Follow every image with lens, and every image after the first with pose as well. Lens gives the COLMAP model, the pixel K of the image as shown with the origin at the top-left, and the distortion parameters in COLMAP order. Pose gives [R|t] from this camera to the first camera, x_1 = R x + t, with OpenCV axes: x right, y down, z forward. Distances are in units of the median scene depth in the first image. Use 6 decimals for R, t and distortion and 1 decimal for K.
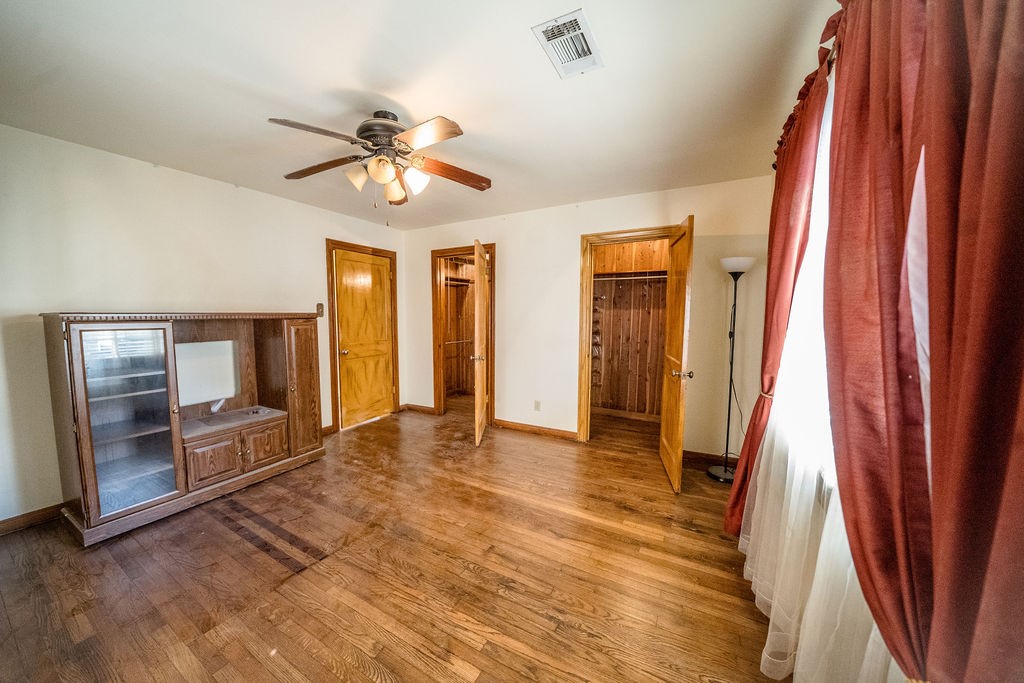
lens RADIAL K [[354.4, 0, 502.3], [0, 354.4, 343.2], [0, 0, 1]] dist [-0.031071, 0.004397]
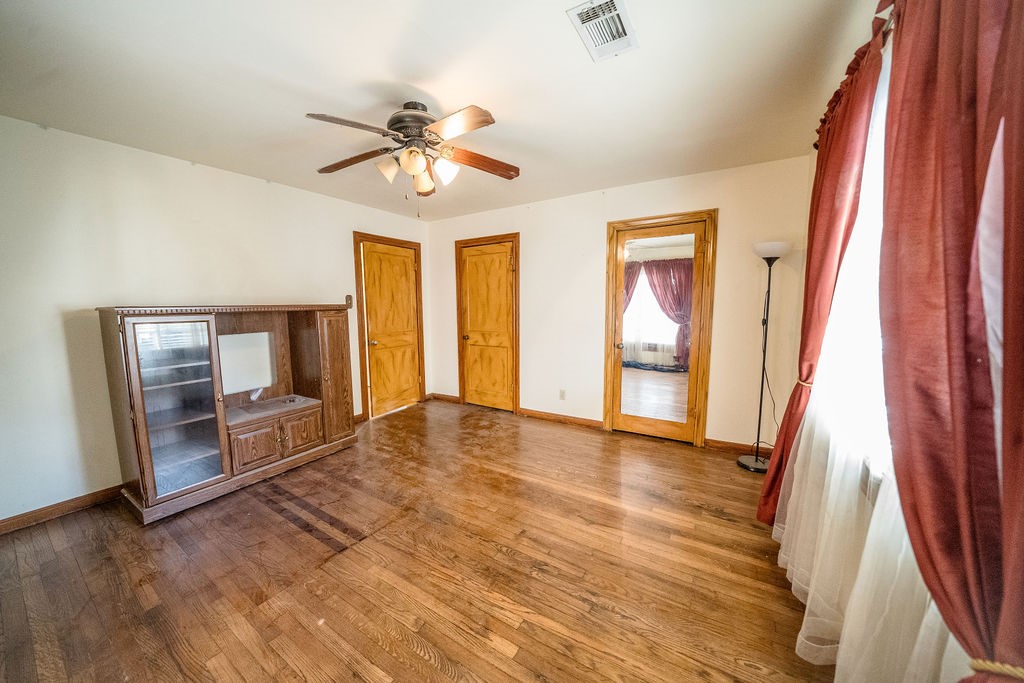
lens RADIAL K [[354.2, 0, 503.5], [0, 354.2, 343.8], [0, 0, 1]] dist [-0.031534, 0.004498]
pose [[0.998747, -0.006108, -0.049663, -0.036408], [0.007559, 0.999548, 0.029082, 0.003637], [0.049463, -0.029421, 0.998343, -0.011145]]
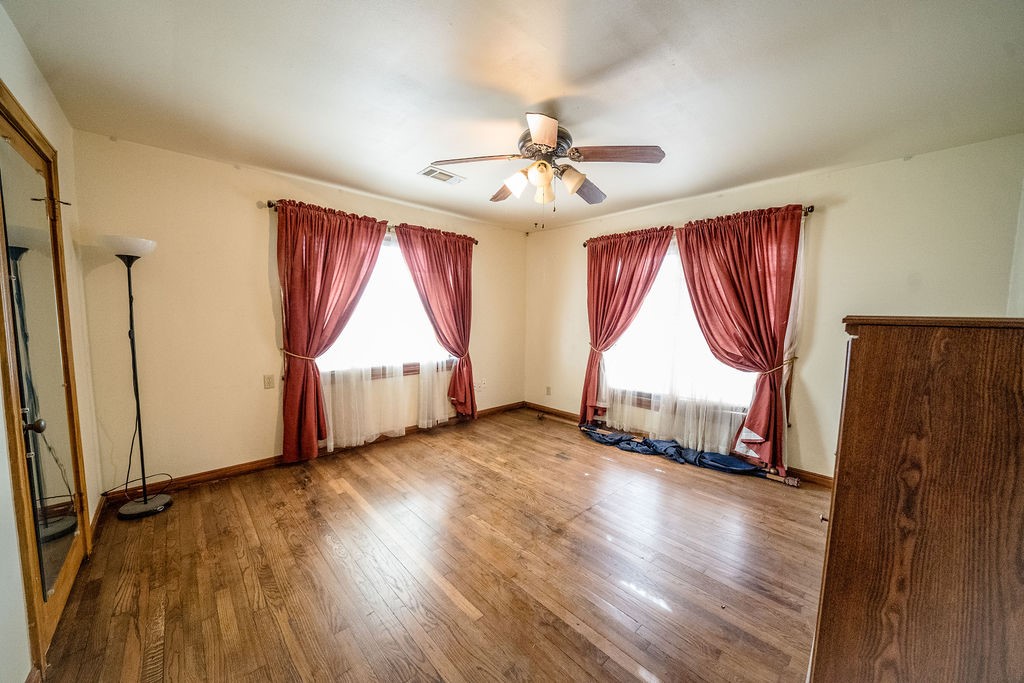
lens RADIAL K [[354.4, 0, 502.3], [0, 354.4, 343.2], [0, 0, 1]] dist [-0.031071, 0.004397]
pose [[-0.953042, -0.041652, 0.299959, -0.603224], [0.008698, 0.986323, 0.164596, -0.197563], [-0.302713, 0.159476, -0.939645, 2.321744]]
